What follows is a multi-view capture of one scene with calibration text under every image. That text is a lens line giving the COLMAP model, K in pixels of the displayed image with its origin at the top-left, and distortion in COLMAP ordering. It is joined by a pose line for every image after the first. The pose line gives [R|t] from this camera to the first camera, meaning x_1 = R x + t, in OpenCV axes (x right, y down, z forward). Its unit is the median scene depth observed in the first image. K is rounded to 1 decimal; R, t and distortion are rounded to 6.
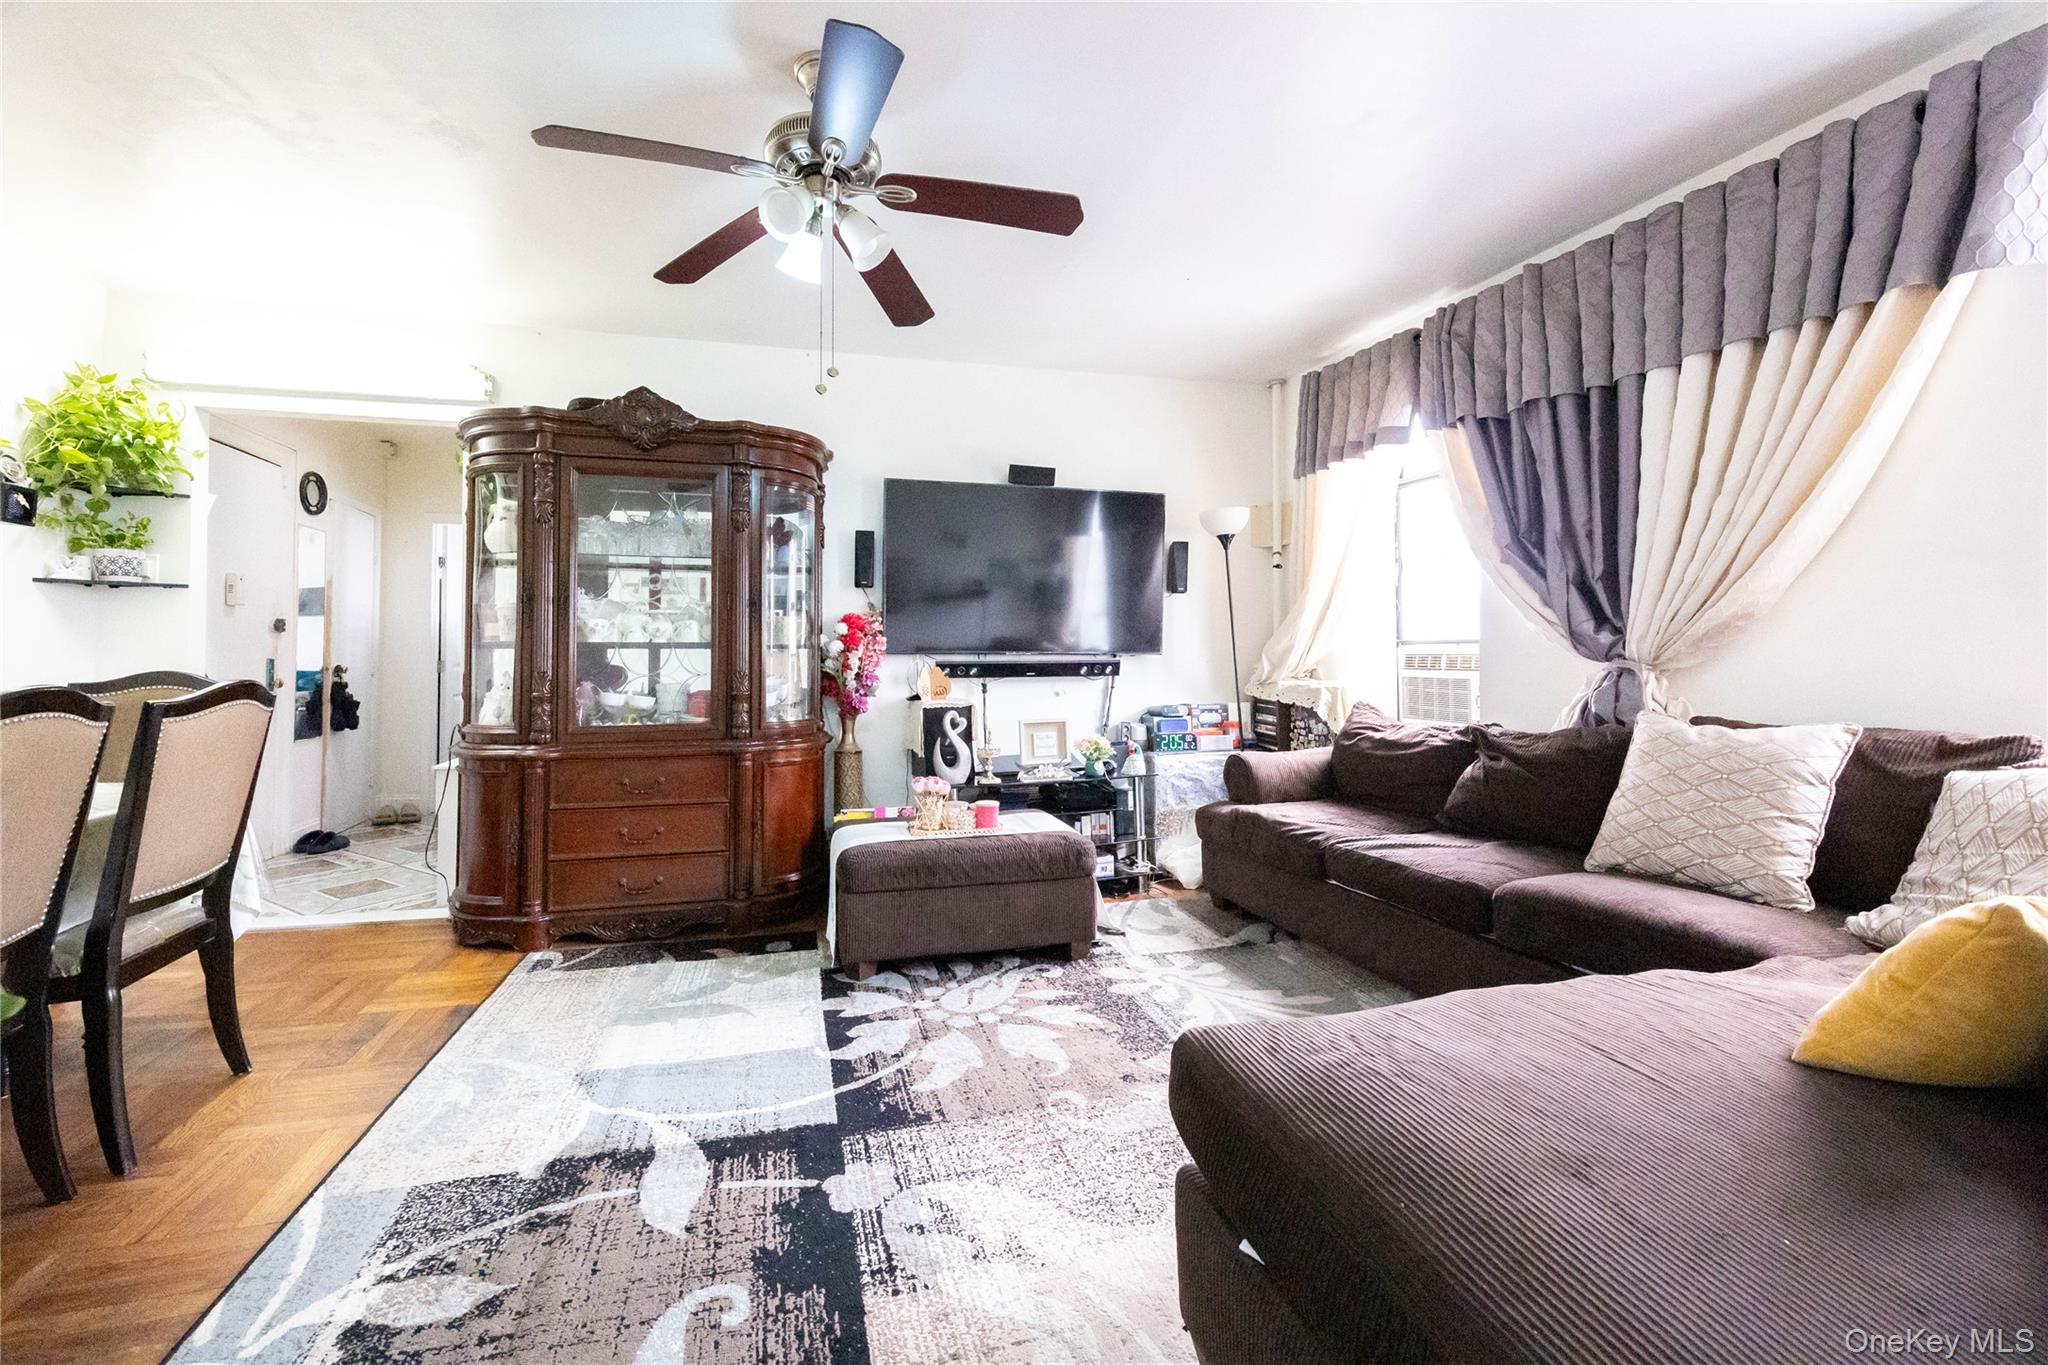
lens RADIAL K [[855.1, 0, 1021.7], [0, 855.1, 662.3], [0, 0, 1]] dist [-0.001469, 0.000057]
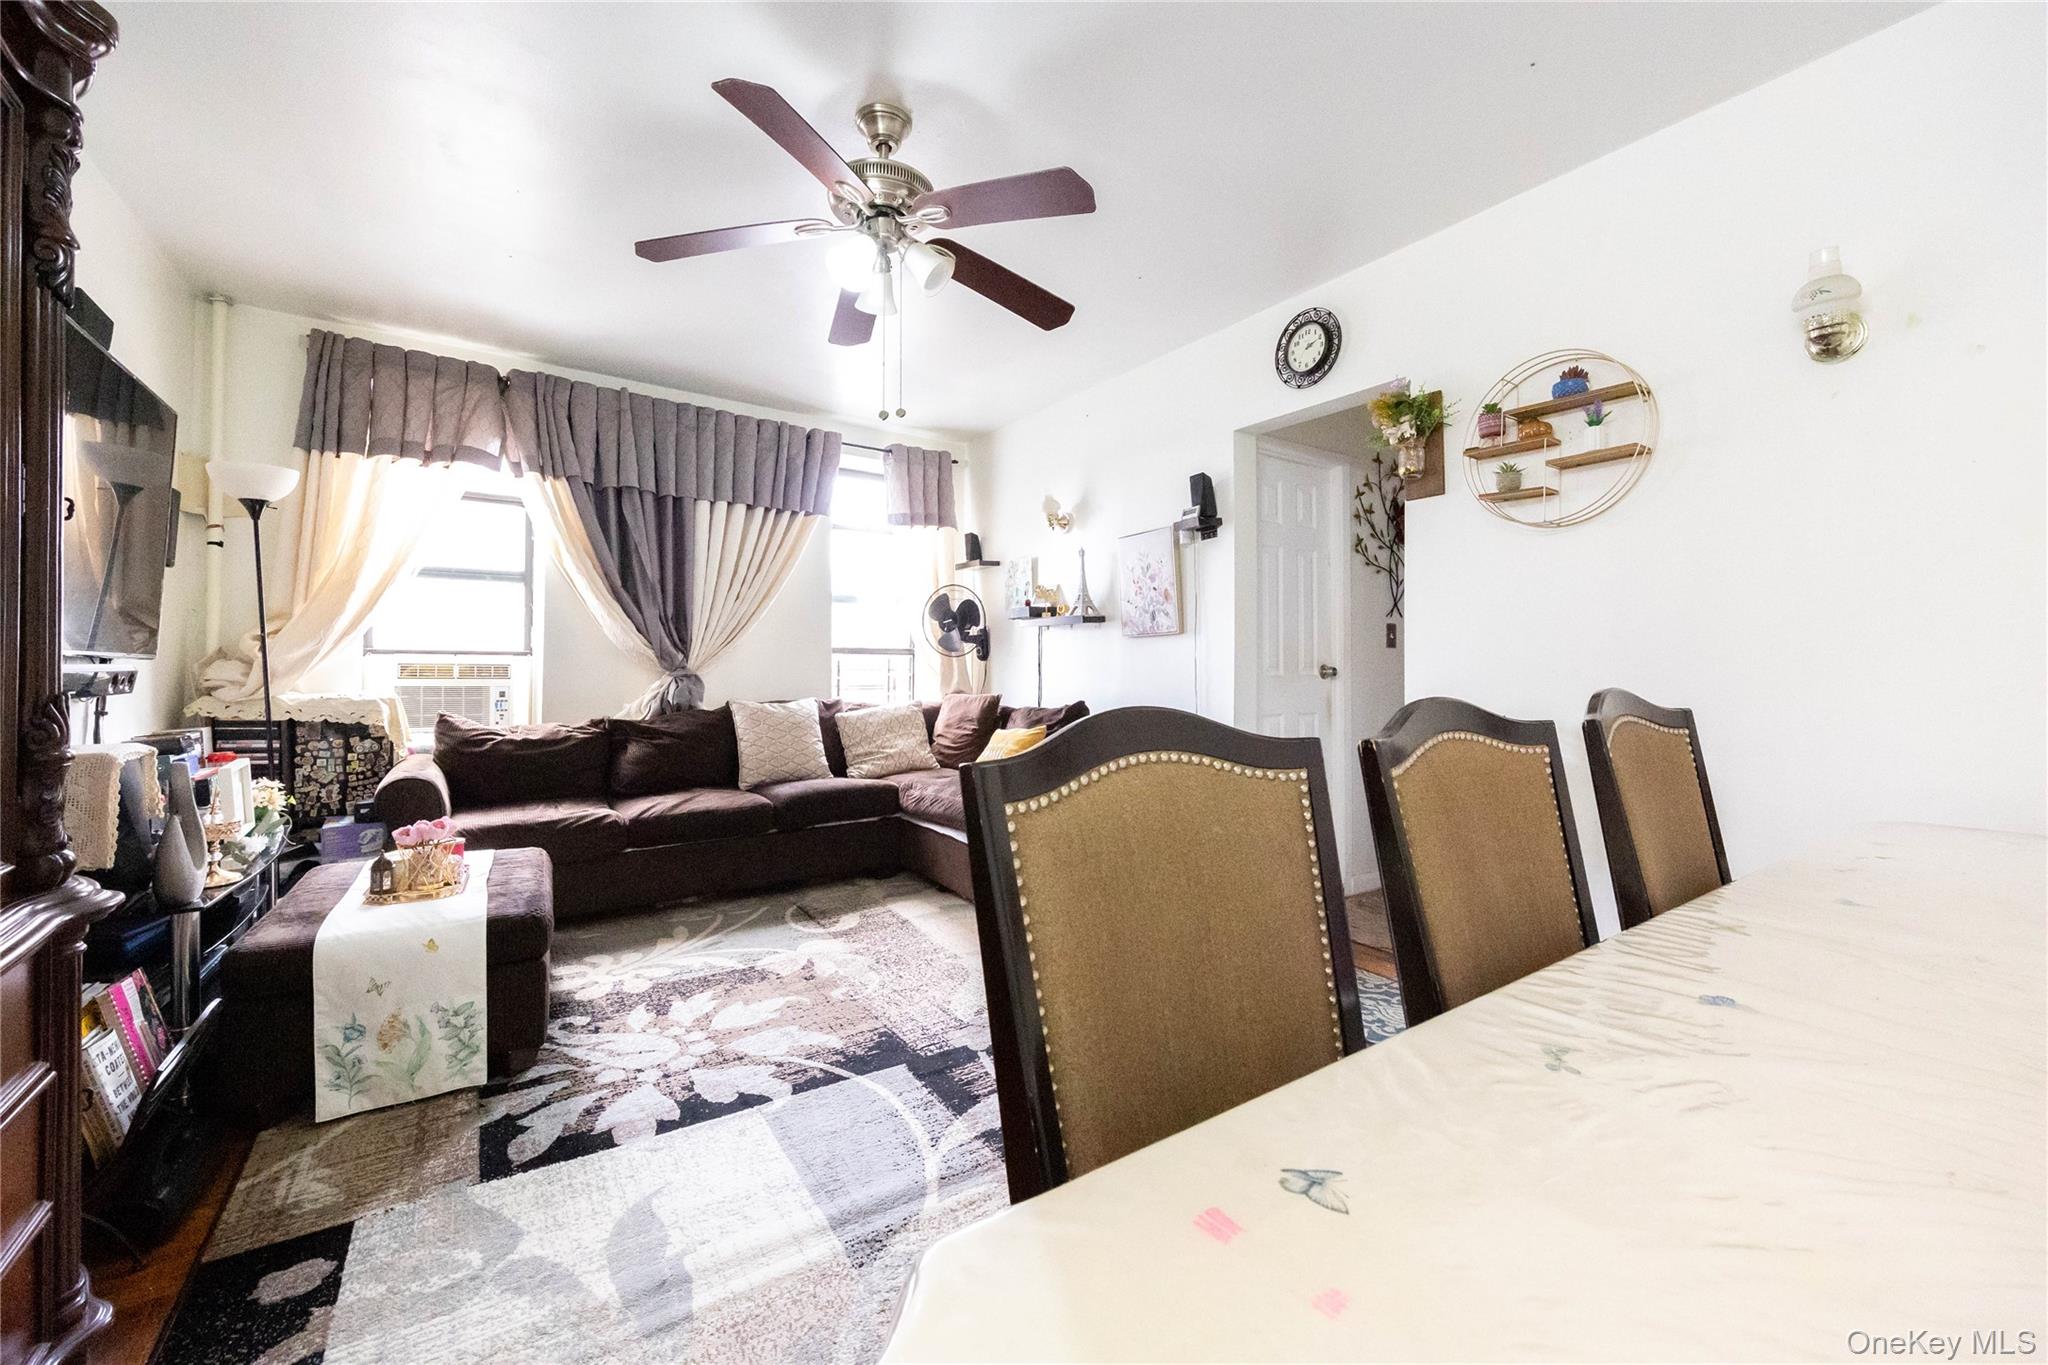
lens RADIAL K [[825.7, 0, 1024.0], [0, 825.7, 682.5], [0, 0, 1]] dist [-0.000114, 0.000170]
pose [[-0.345096, -0.011307, 0.938499, -0.997778], [0.003139, 0.999908, 0.013201, 0.003225], [-0.938562, 0.007502, -0.345029, 0.928240]]
